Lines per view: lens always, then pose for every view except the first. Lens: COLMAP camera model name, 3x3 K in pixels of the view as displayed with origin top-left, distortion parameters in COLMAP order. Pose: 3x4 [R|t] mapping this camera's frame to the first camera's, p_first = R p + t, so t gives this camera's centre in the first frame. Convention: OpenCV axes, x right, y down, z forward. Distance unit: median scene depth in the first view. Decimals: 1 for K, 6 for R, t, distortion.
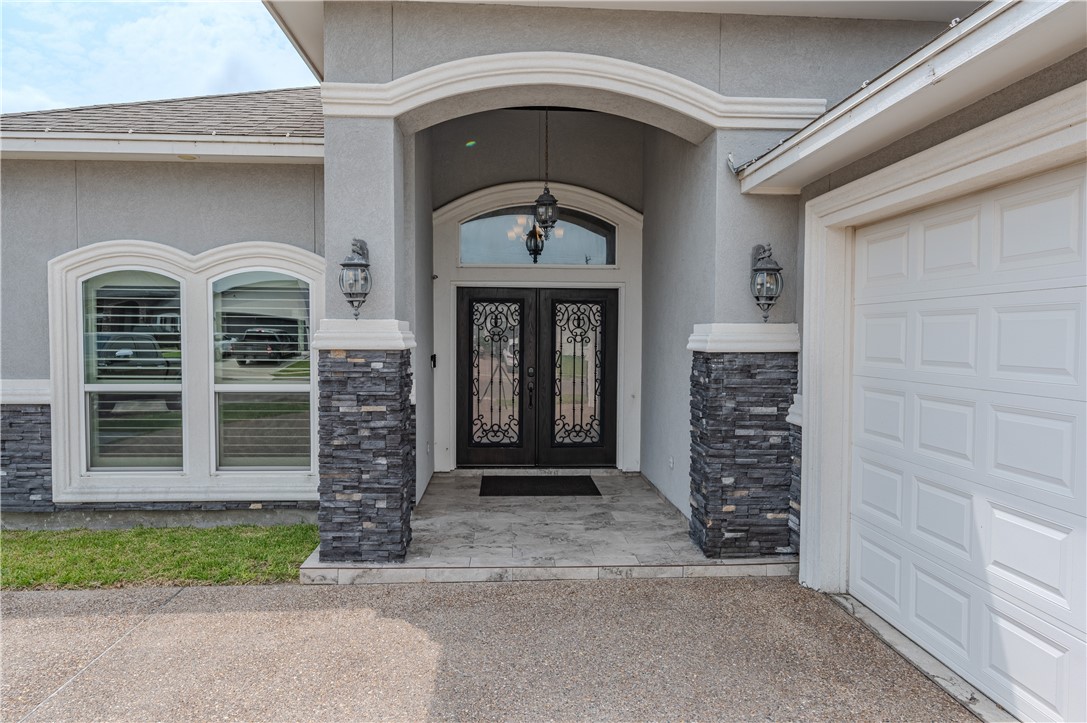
lens RADIAL K [[663.8, 0, 542.5], [0, 663.8, 356.5], [0, 0, 1]] dist [0.001166, 0.000991]
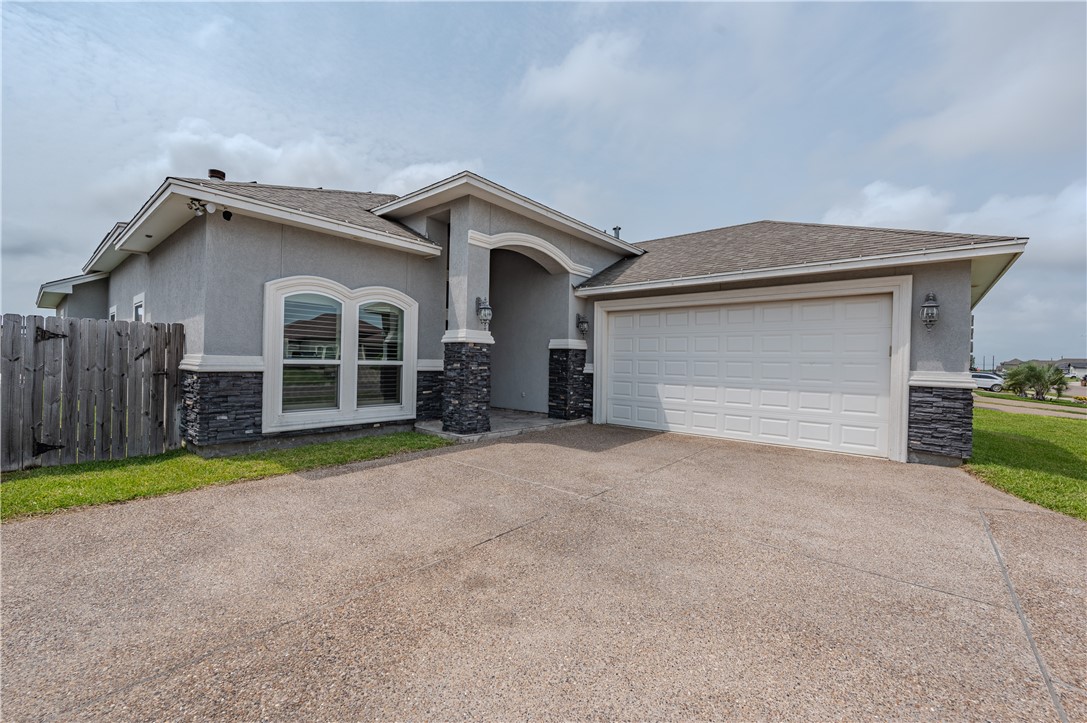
lens RADIAL K [[446.2, 0, 542.6], [0, 446.2, 364.3], [0, 0, 1]] dist [0.000117, 0.000008]
pose [[0.692724, 0.003119, 0.721196, -1.051248], [0.003959, 0.999959, -0.008127, 0.065510], [-0.721192, 0.008485, 0.692683, -0.229347]]
